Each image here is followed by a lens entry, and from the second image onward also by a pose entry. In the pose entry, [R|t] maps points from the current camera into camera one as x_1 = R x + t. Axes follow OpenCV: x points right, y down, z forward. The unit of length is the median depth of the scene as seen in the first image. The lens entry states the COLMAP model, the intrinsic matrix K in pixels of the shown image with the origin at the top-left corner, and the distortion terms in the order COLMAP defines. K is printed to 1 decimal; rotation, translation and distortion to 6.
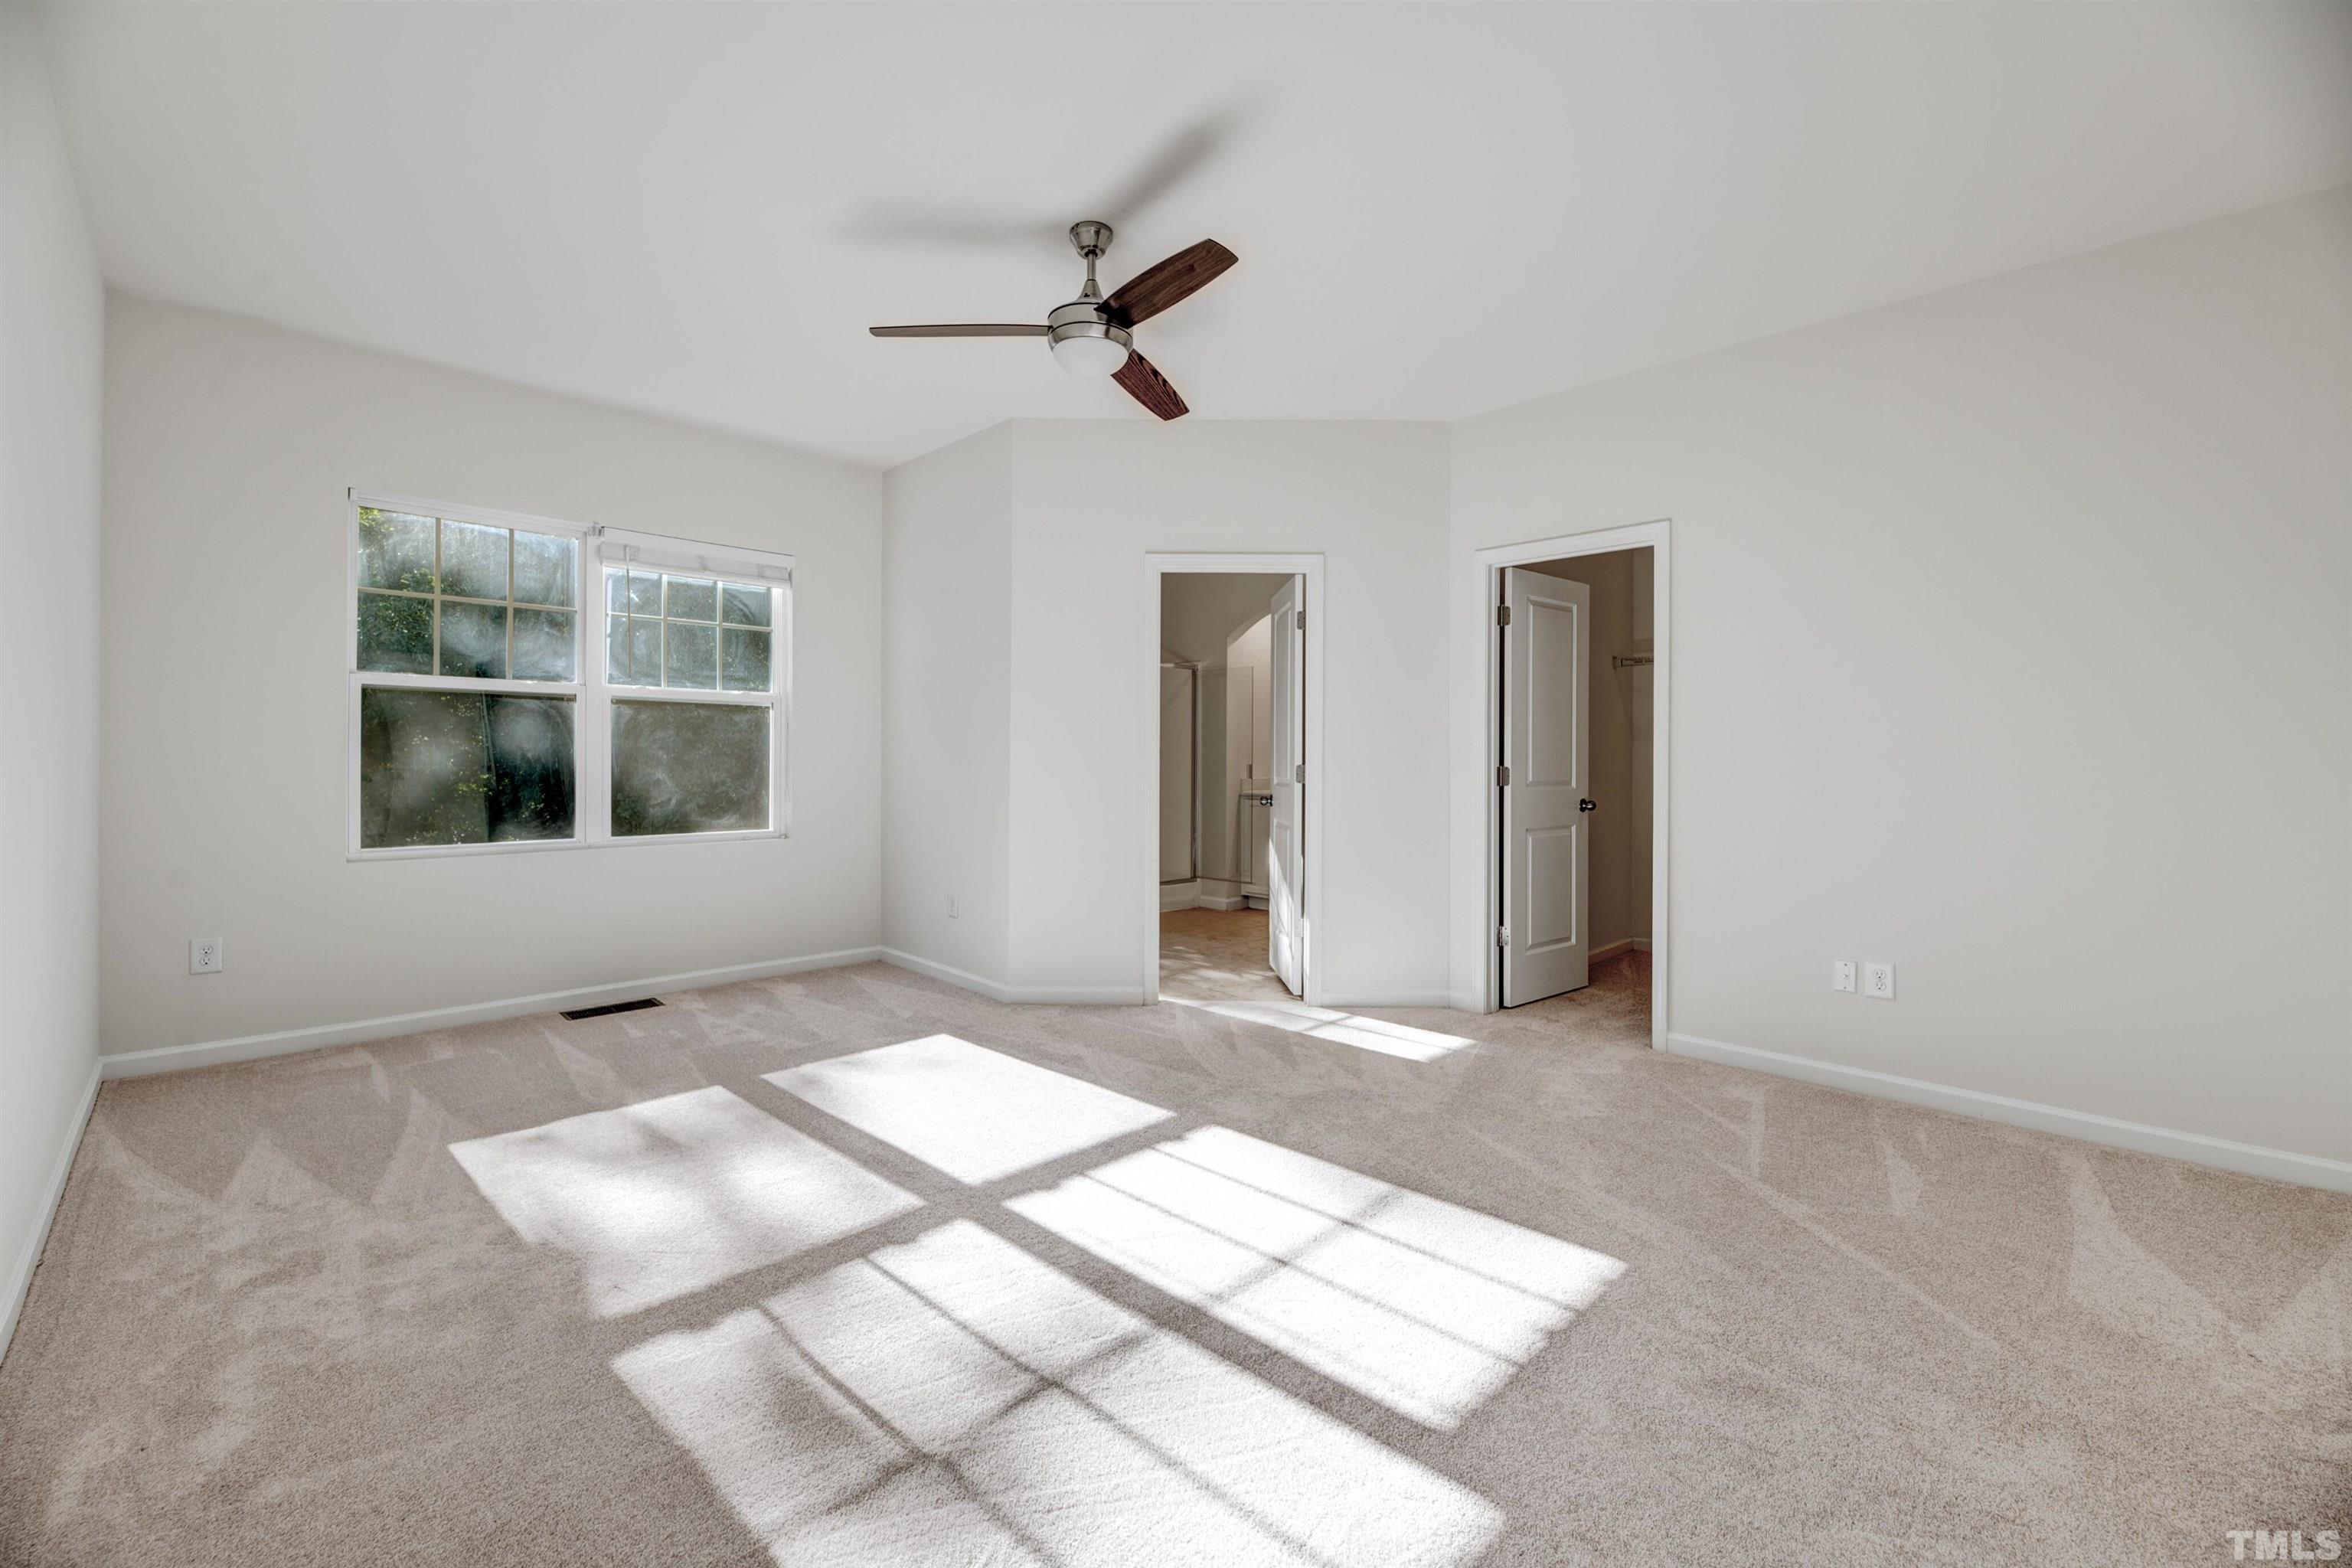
lens RADIAL K [[955.7, 0, 1168.6], [0, 955.7, 781.6], [0, 0, 1]] dist [-0.002733, -0.002643]
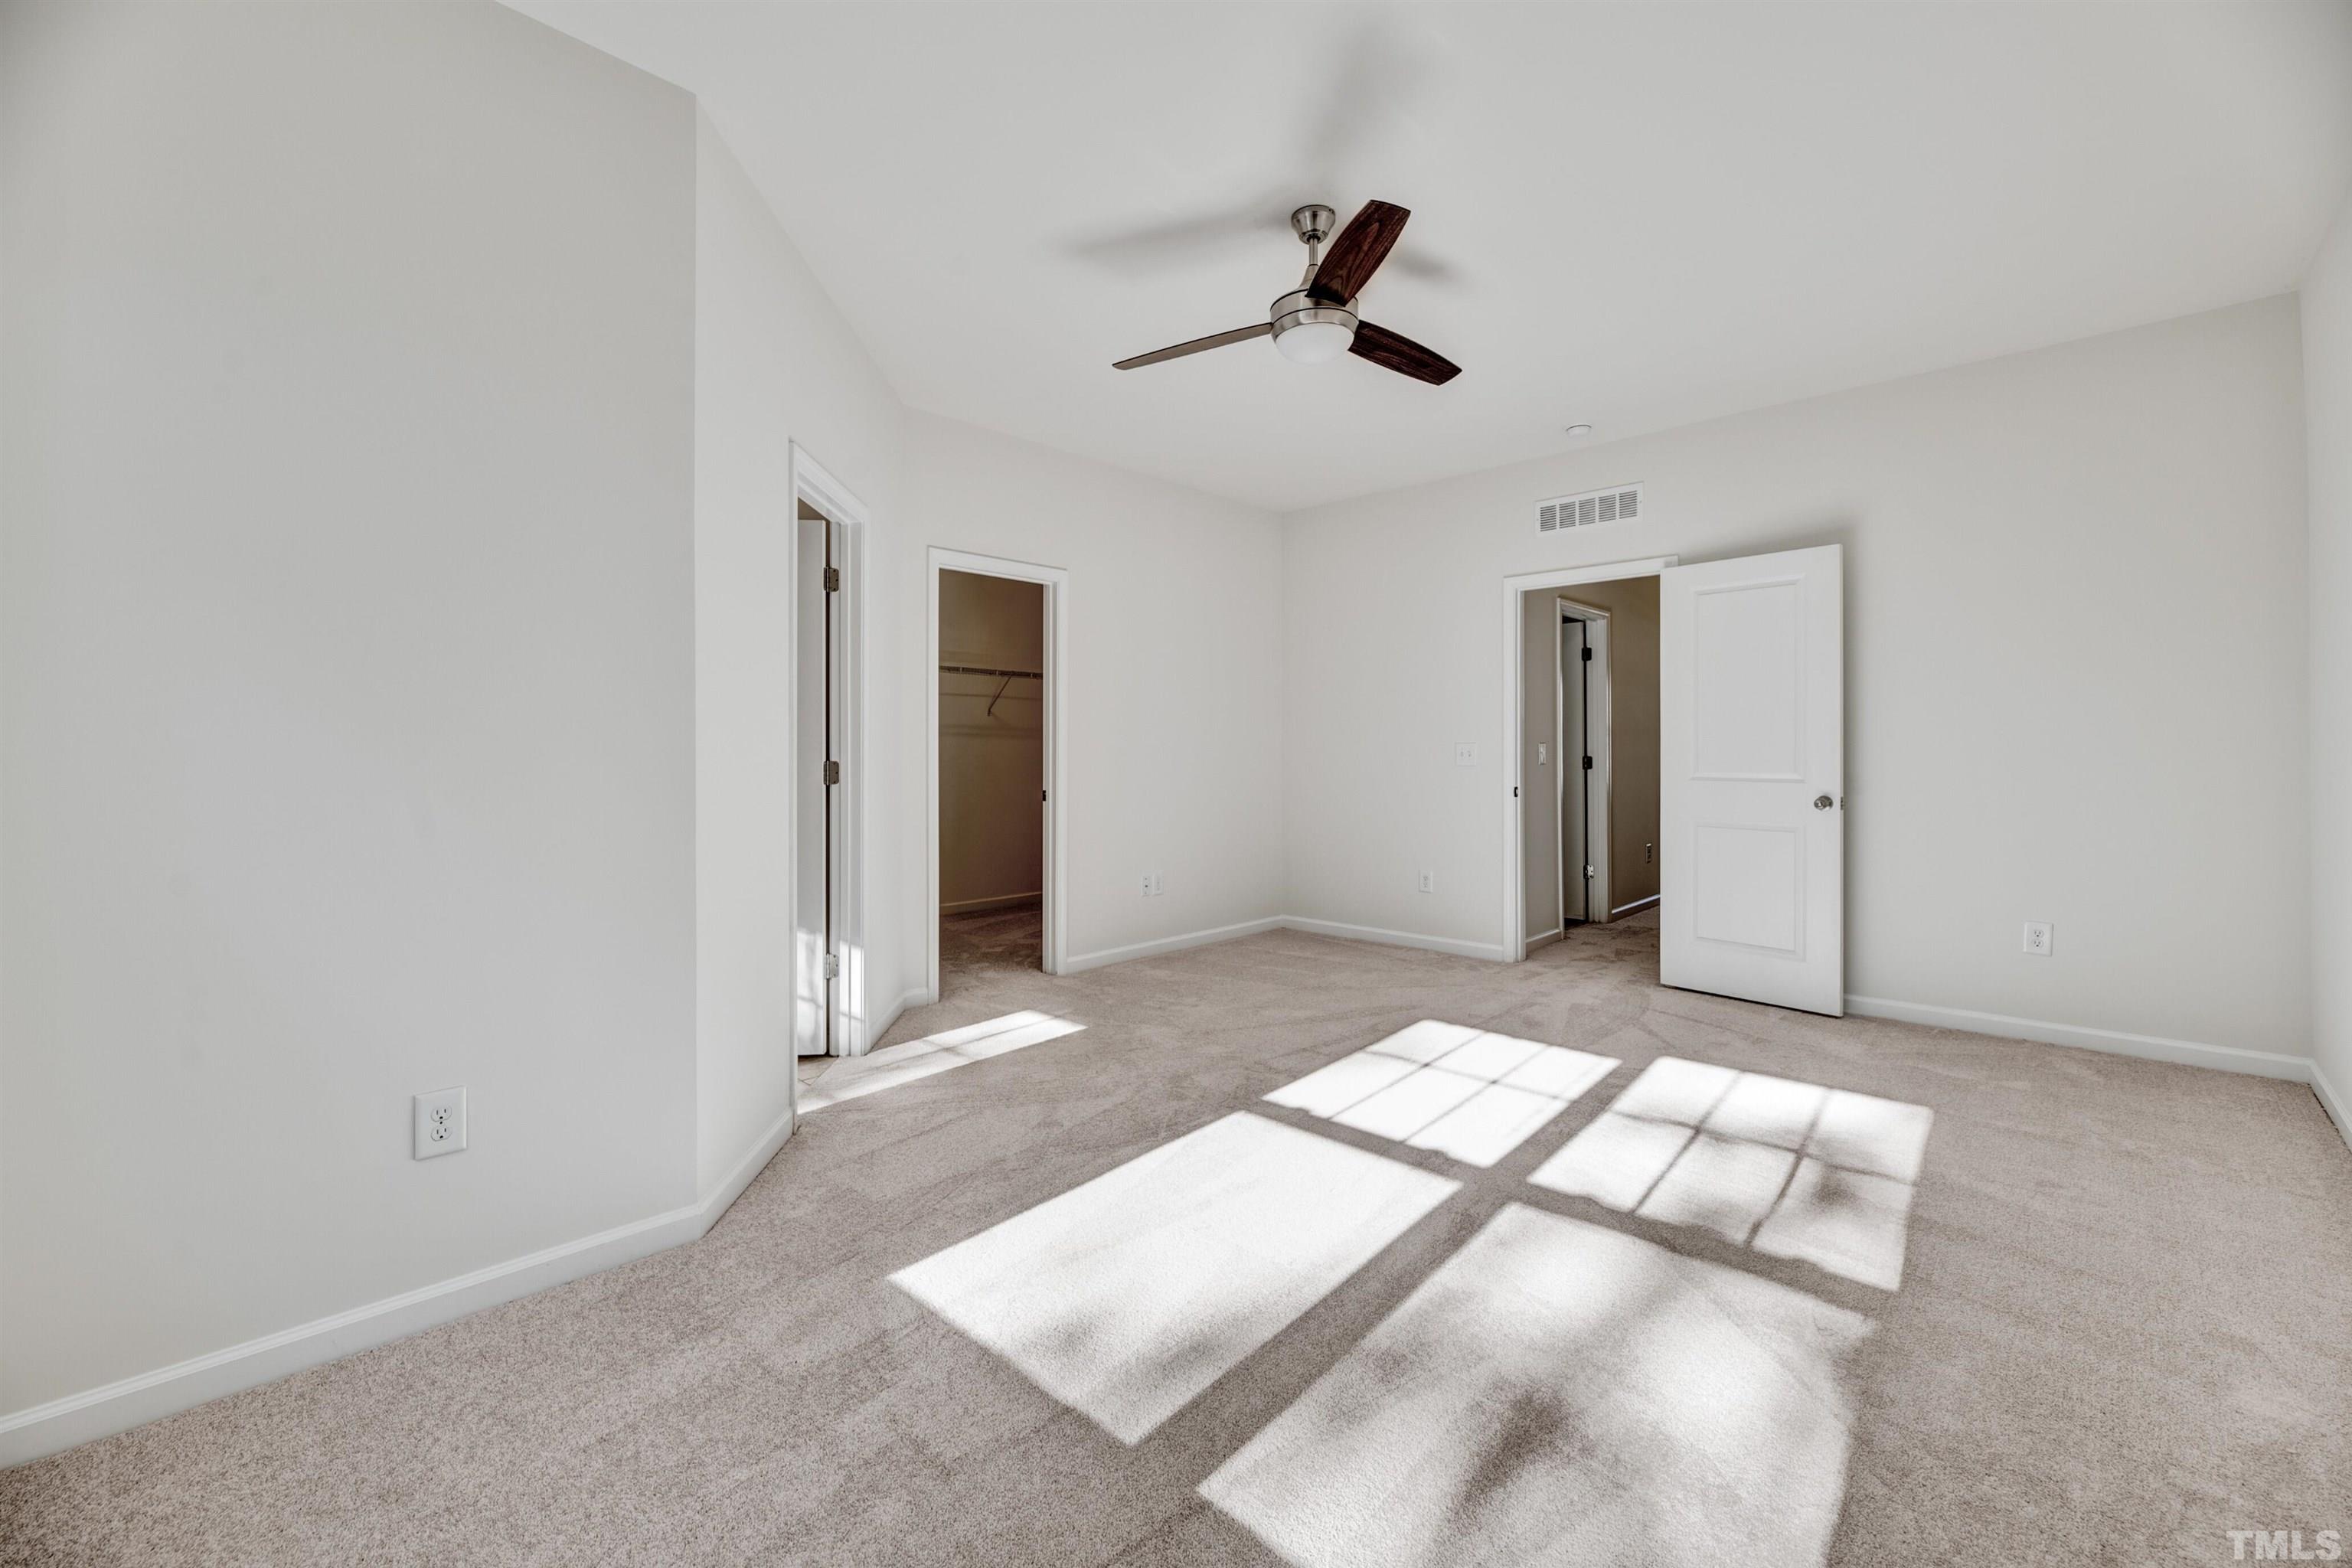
lens RADIAL K [[955.7, 0, 1167.8], [0, 955.7, 759.5], [0, 0, 1]] dist [-0.002733, -0.002643]
pose [[-0.031866, -0.000787, 0.999492, -1.250681], [0.022507, 0.999746, 0.001504, -0.022171], [-0.999239, 0.022544, -0.031840, 1.406077]]
